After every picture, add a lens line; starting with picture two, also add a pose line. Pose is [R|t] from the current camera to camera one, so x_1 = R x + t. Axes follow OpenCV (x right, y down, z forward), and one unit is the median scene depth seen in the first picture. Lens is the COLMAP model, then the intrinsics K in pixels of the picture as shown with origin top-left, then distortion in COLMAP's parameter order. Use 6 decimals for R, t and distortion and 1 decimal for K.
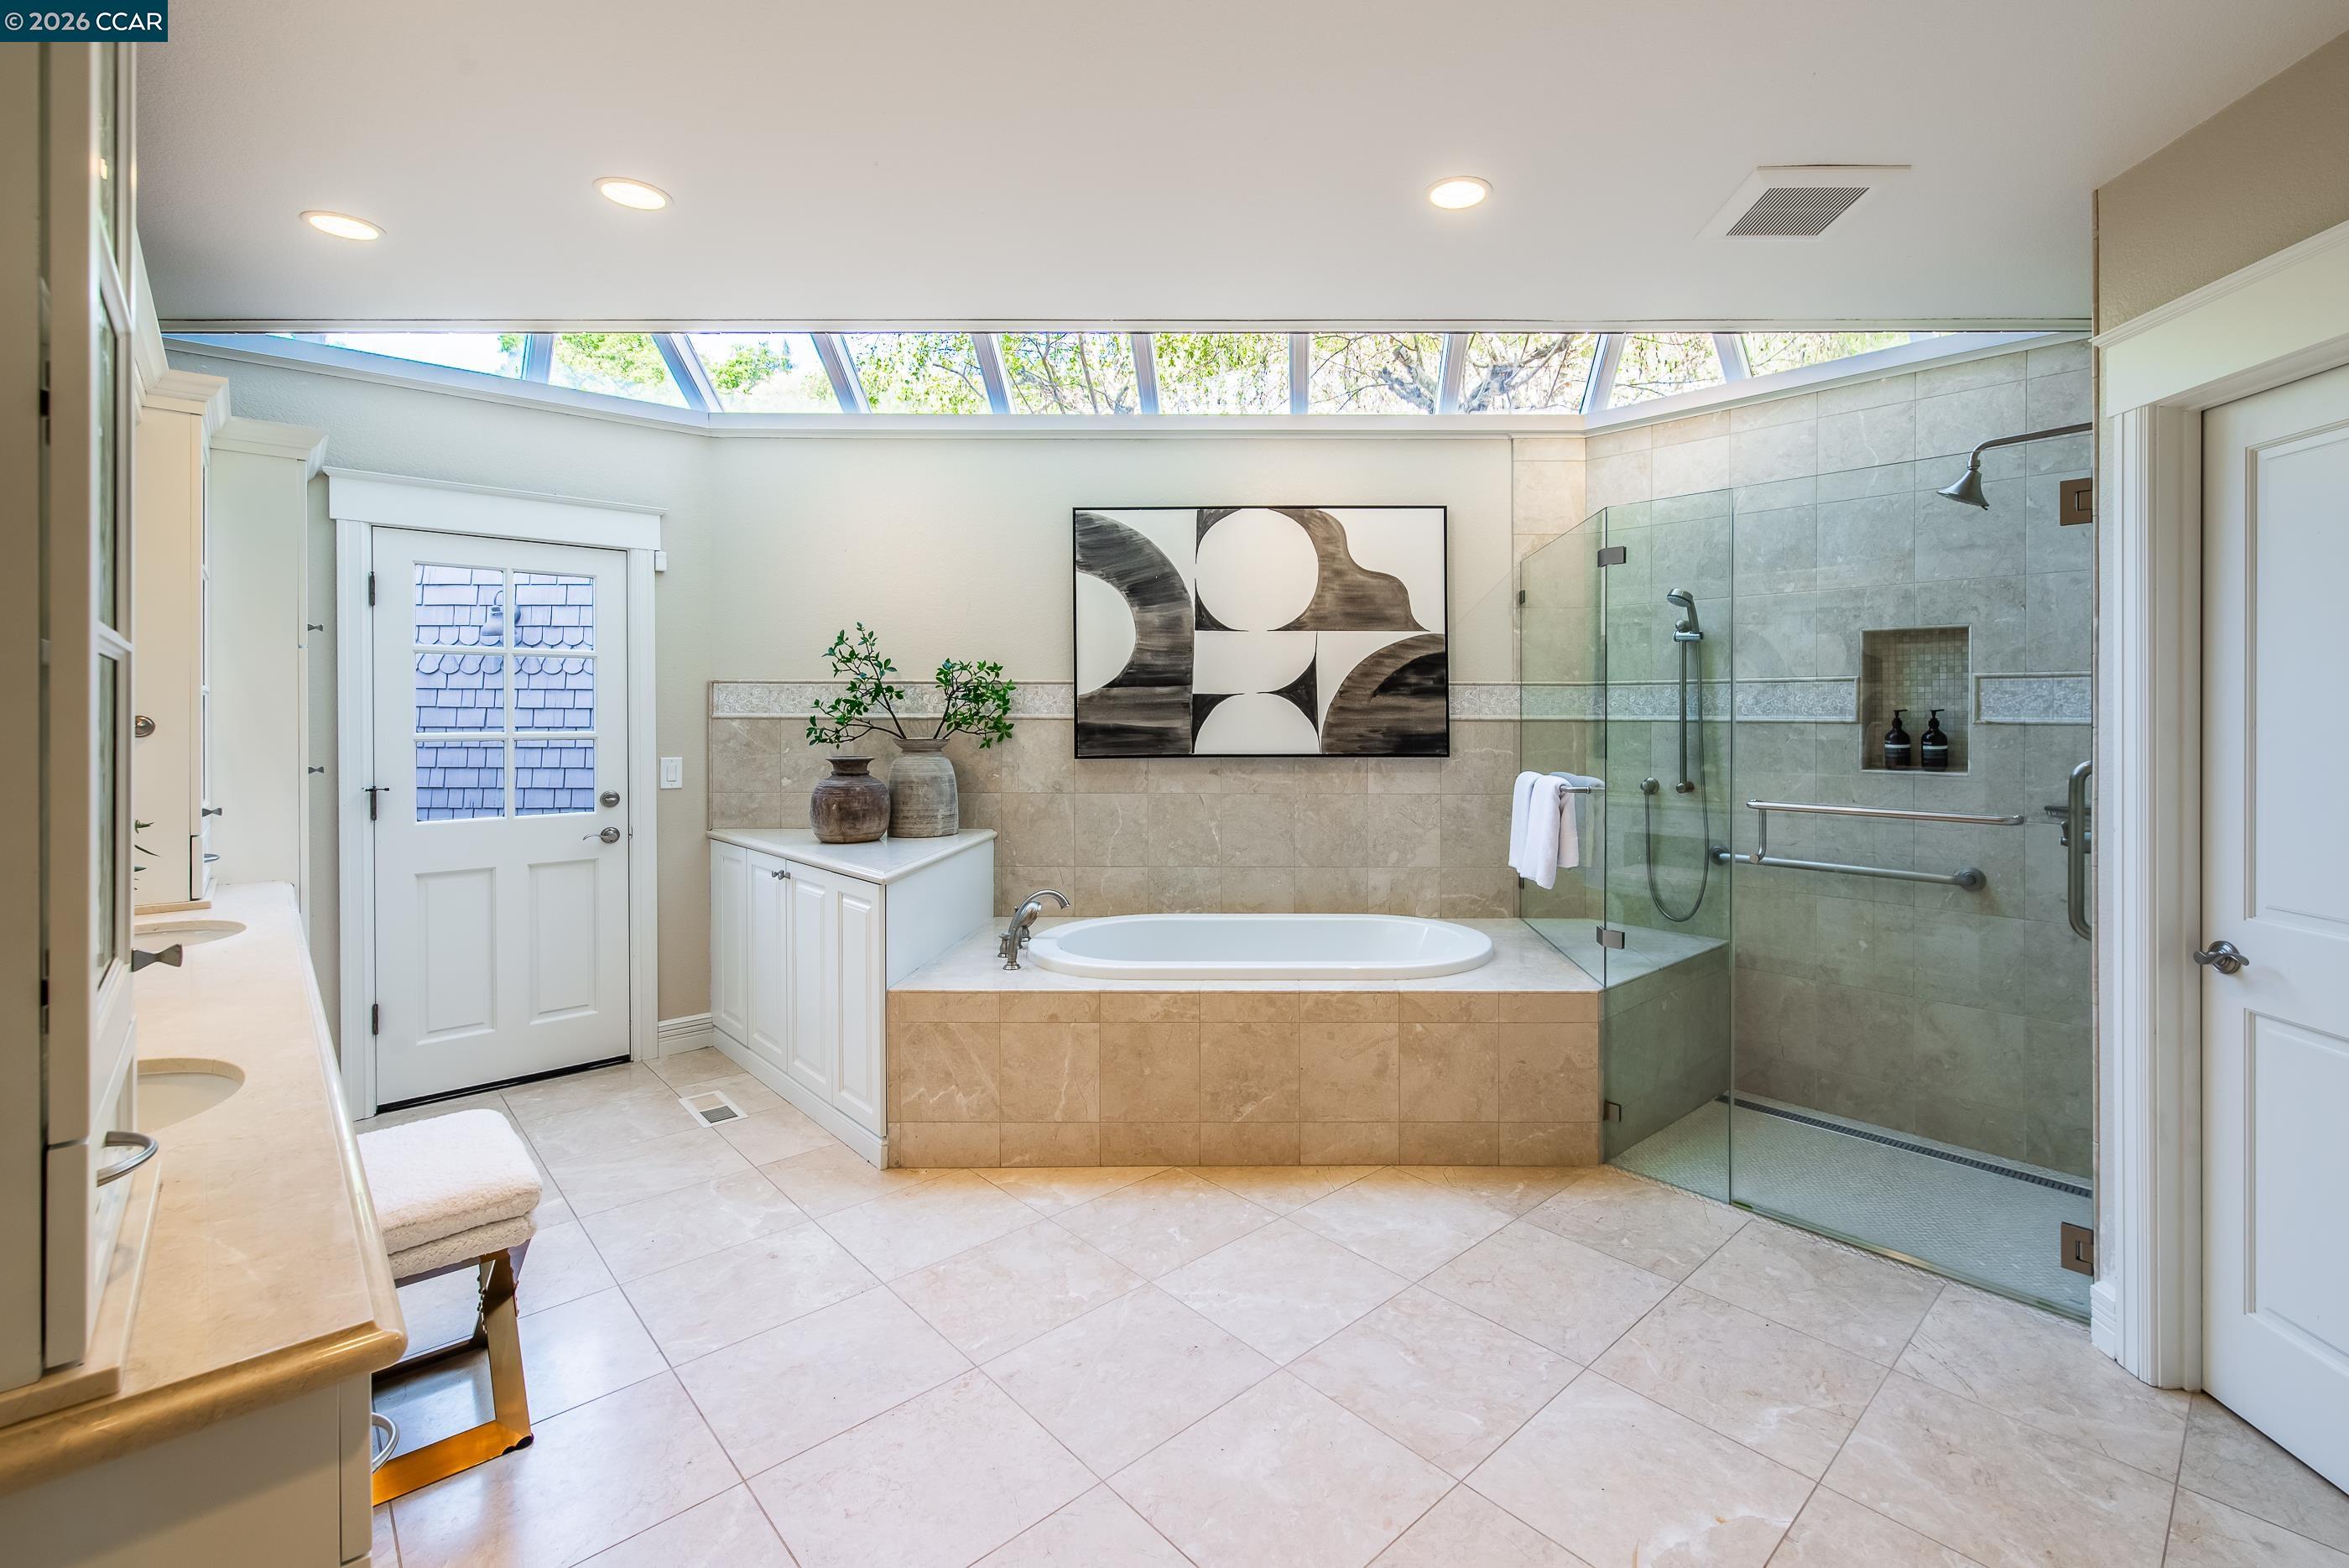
lens RADIAL K [[1030.3, 0, 1251.1], [0, 1030.3, 713.9], [0, 0, 1]] dist [0.002822, 0.002645]
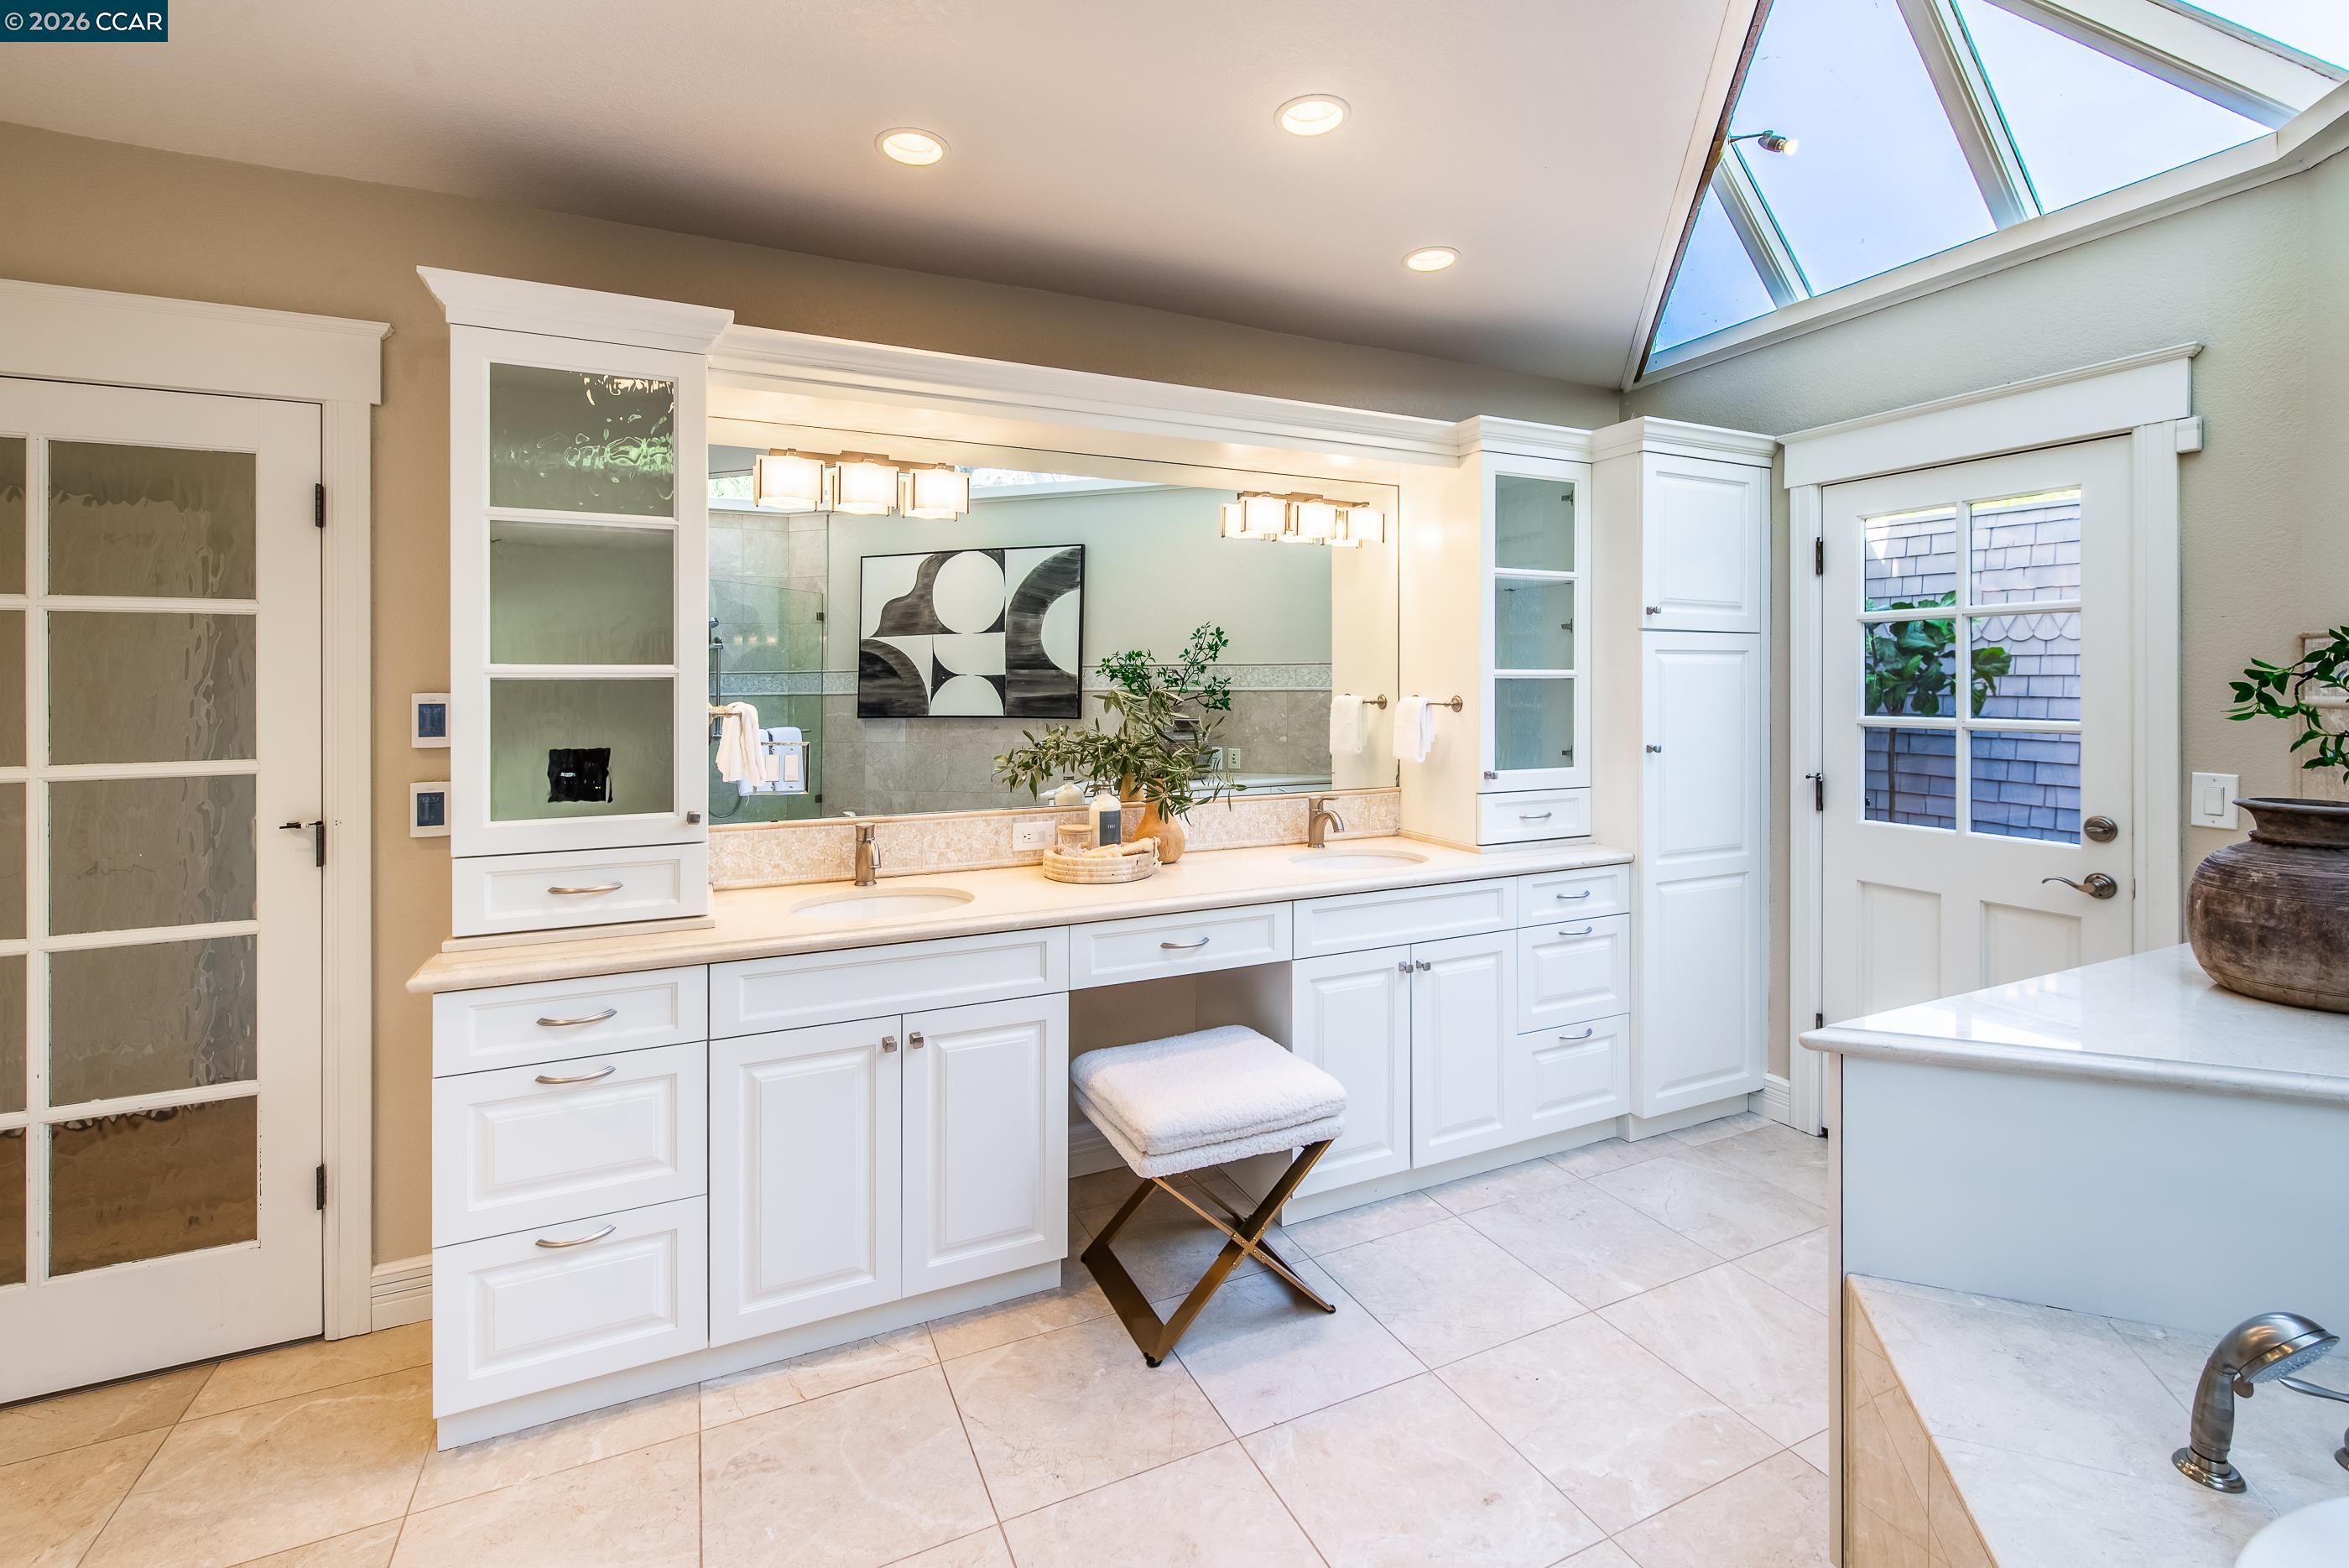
lens RADIAL K [[1030.3, 0, 1196.1], [0, 1030.3, 687.2], [0, 0, 1]] dist [0.002822, 0.002645]
pose [[-0.319271, 0.002293, -0.947661, 0.162899], [0.007546, 0.999972, -0.000123, -0.009119], [0.947633, -0.007191, -0.319279, 0.684702]]
